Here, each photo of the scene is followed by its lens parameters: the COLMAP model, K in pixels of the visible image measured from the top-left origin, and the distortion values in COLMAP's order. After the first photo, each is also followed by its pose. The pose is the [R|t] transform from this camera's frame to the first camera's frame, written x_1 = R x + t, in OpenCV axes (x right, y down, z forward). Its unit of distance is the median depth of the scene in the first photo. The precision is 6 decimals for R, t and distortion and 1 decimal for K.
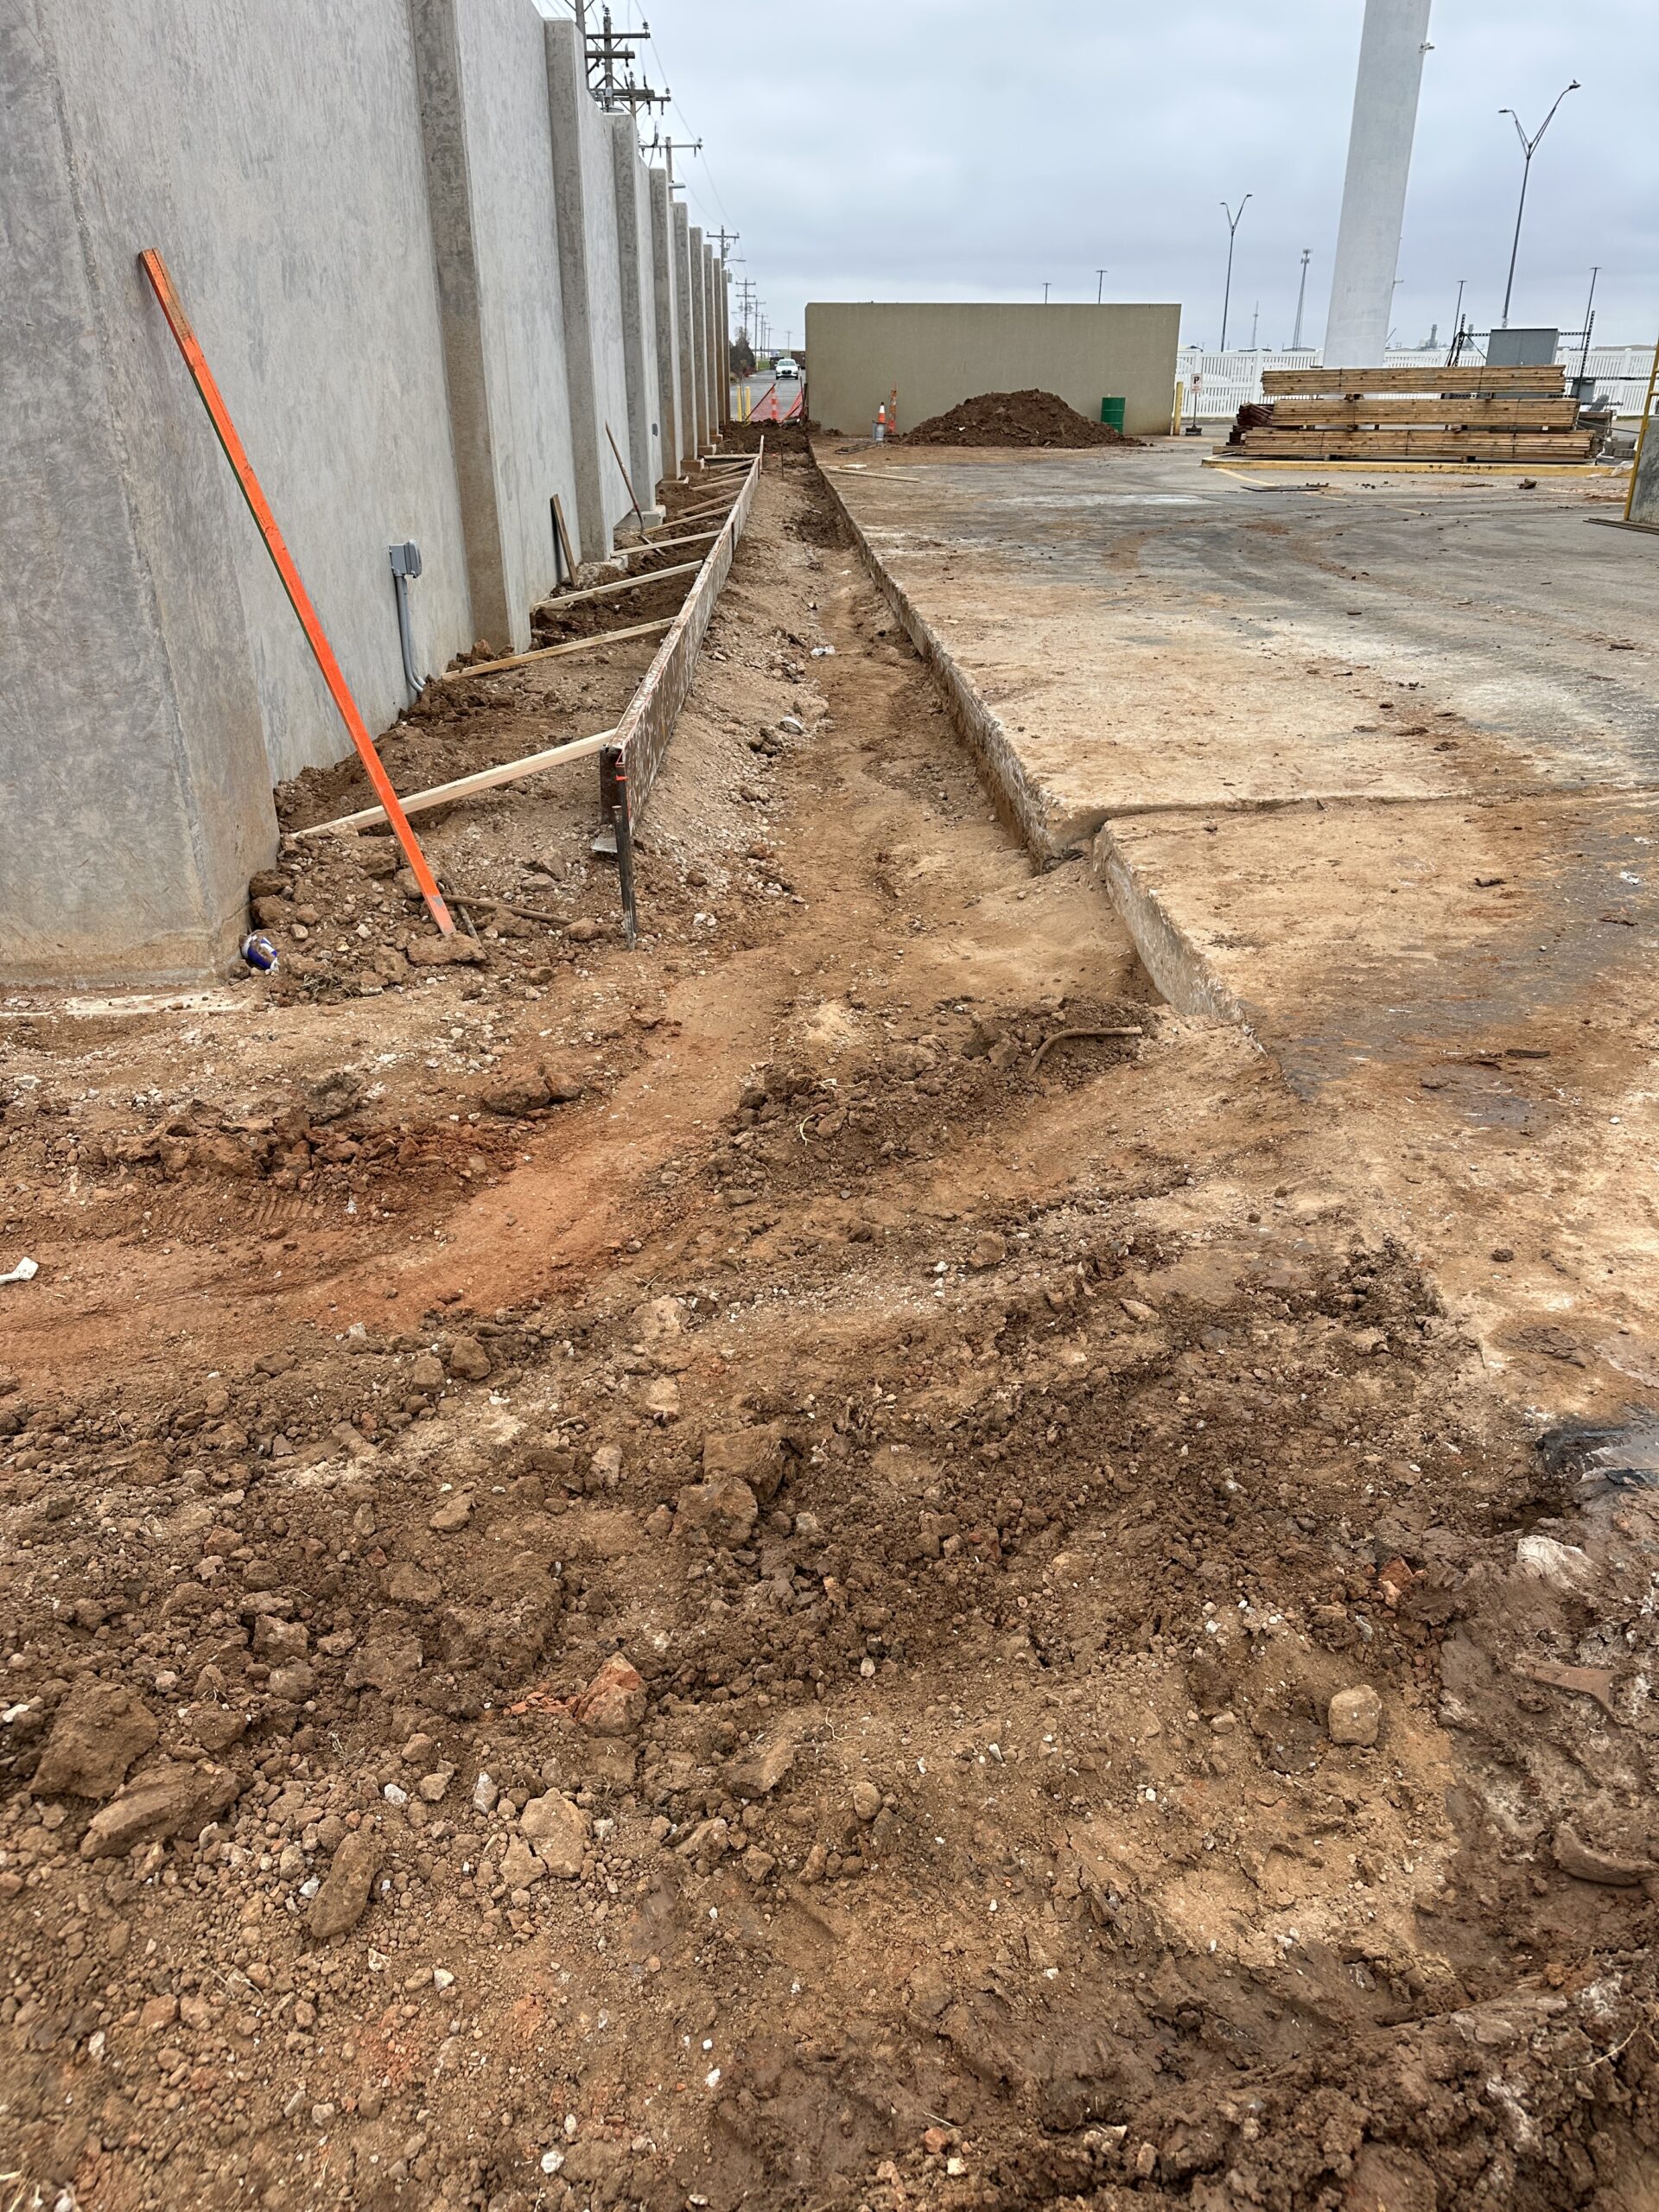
lens RADIAL K [[1565.8, 0, 832.2], [0, 1565.8, 1110.0], [0, 0, 1]] dist [0.043404, -0.042268]
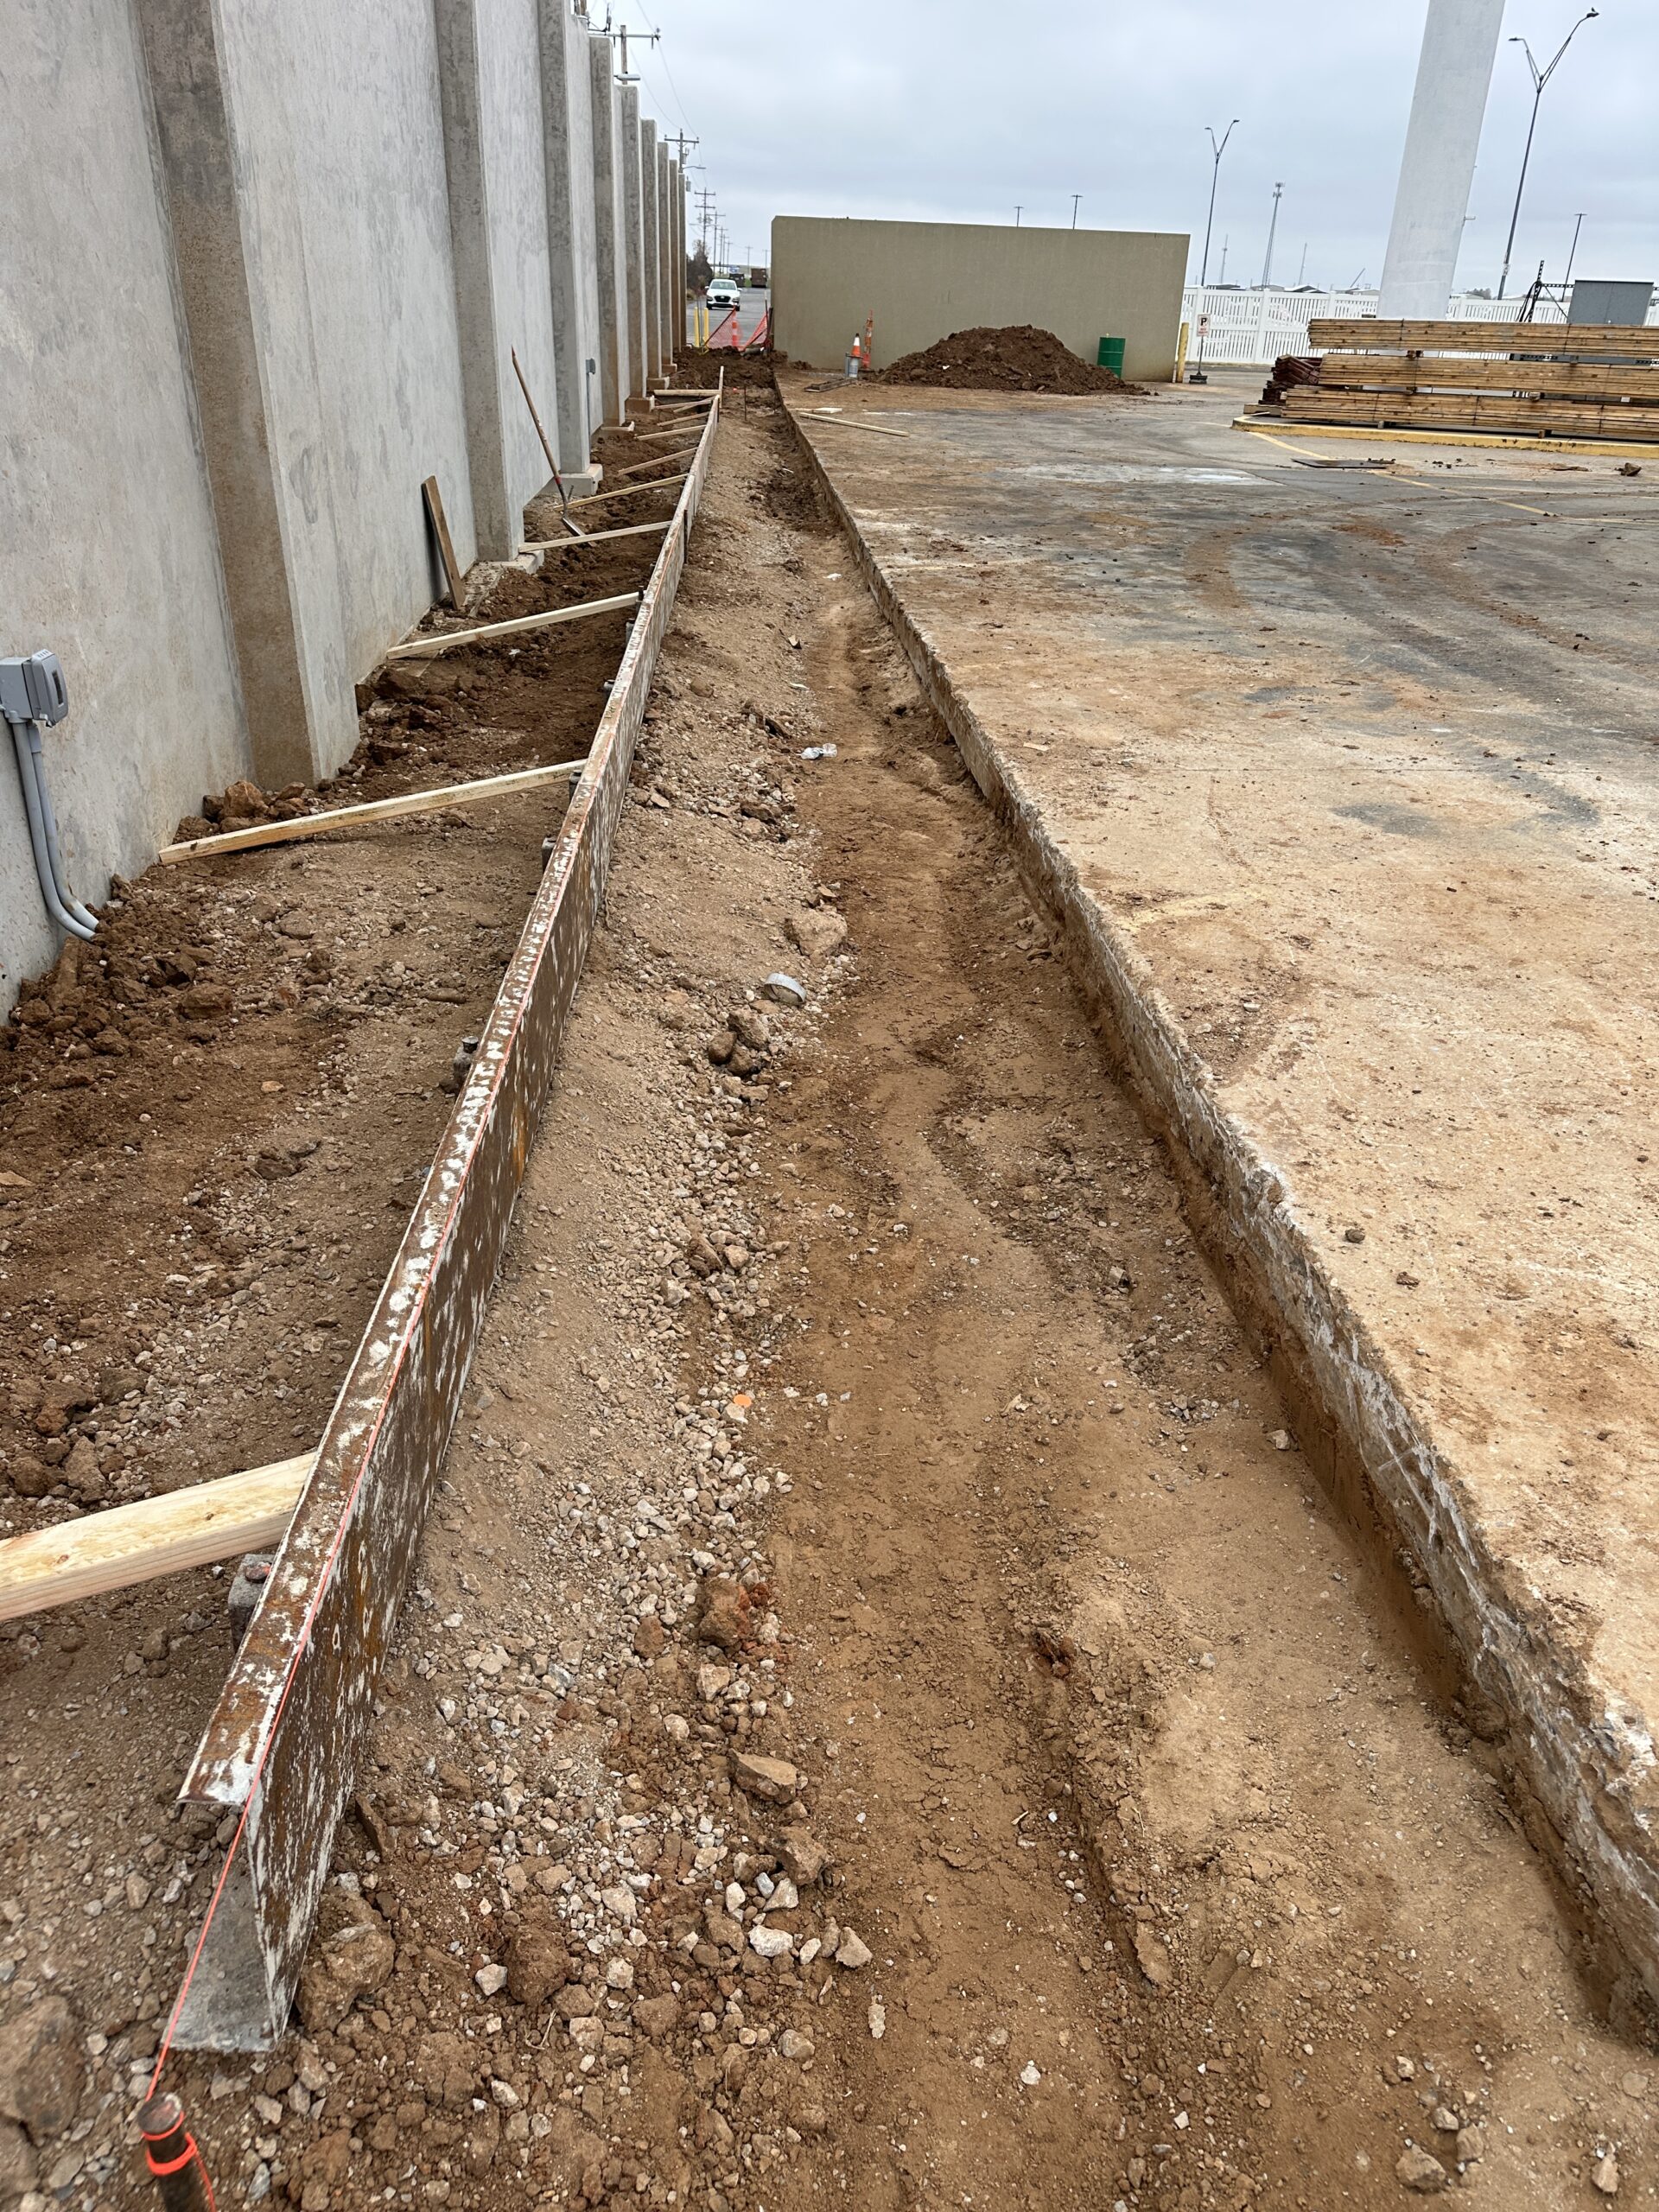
lens RADIAL K [[1565.8, 0, 839.4], [0, 1565.8, 1115.2], [0, 0, 1]] dist [0.043404, -0.042268]
pose [[0.999018, 0.018949, 0.040055, -0.010404], [-0.020657, 0.998876, 0.042658, -0.084058], [-0.039202, -0.043444, 0.998286, 0.168183]]
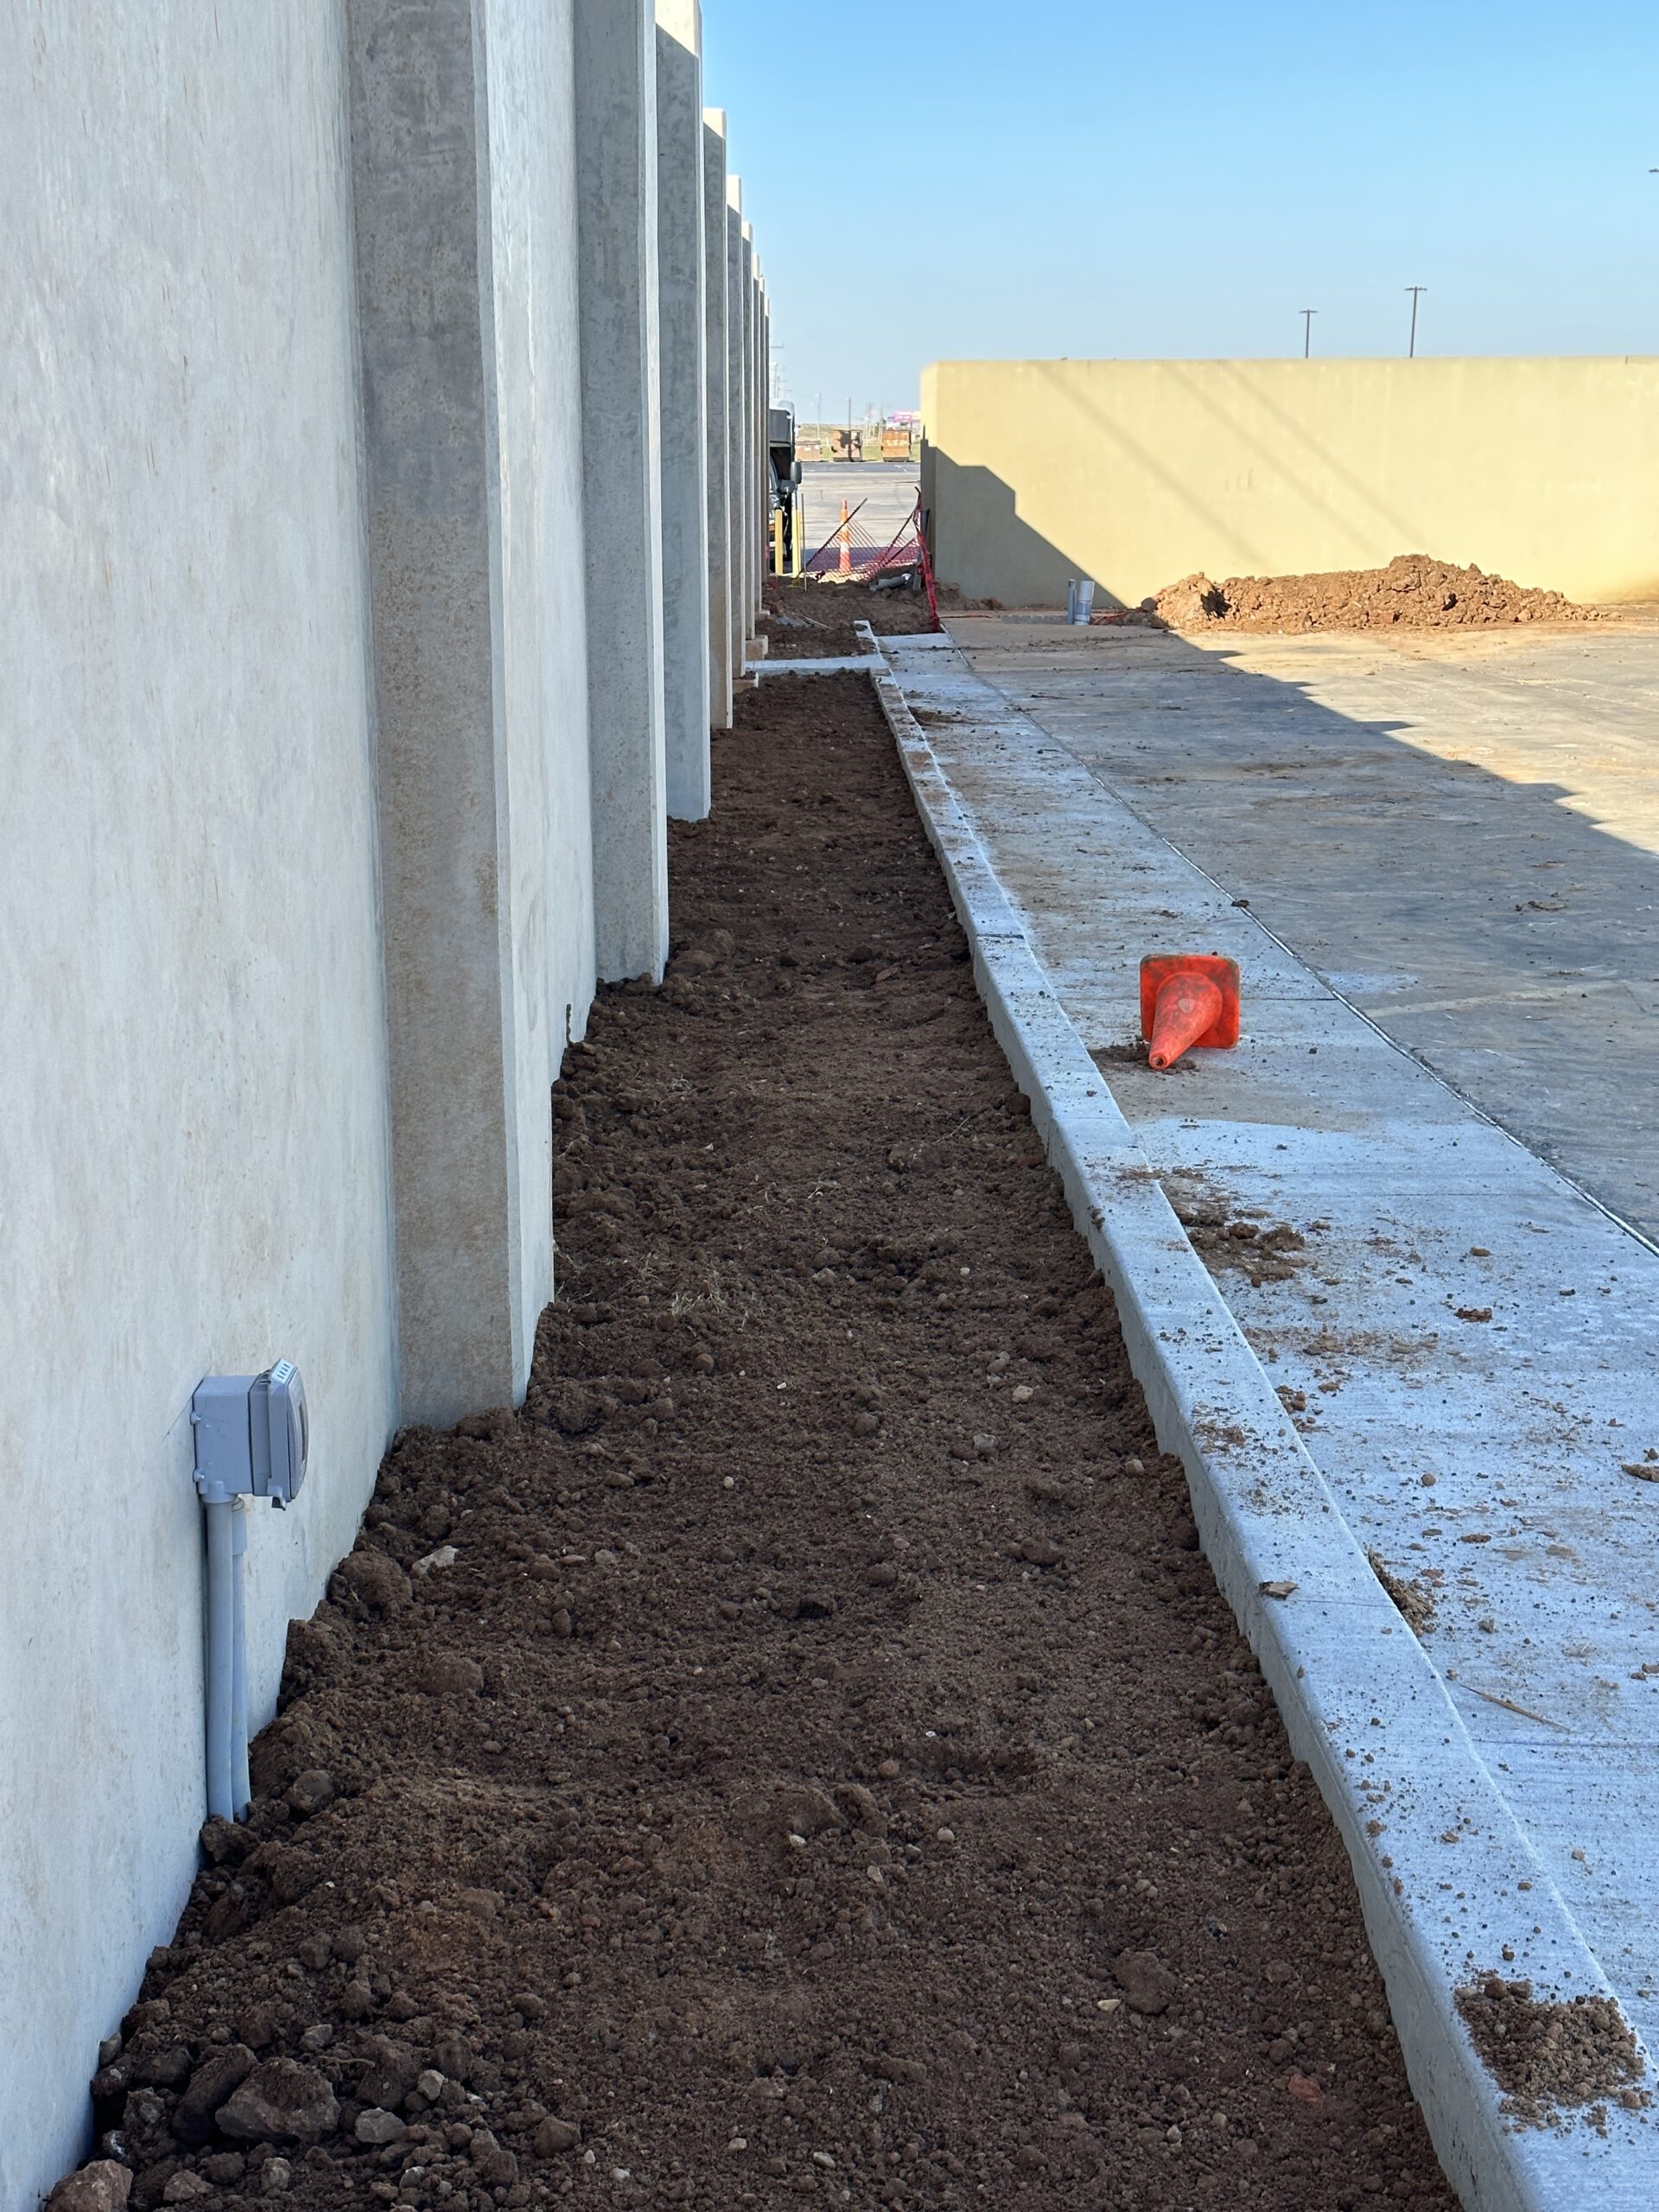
lens RADIAL K [[3092.4, 0, 817.9], [0, 3092.4, 1107.5], [0, 0, 1]] dist [0.145236, 0.000000]
pose [[0.999768, 0.004944, -0.020946, -0.058557], [-0.009629, 0.973167, -0.229900, -0.100070], [0.019247, 0.230048, 0.972989, 0.173573]]
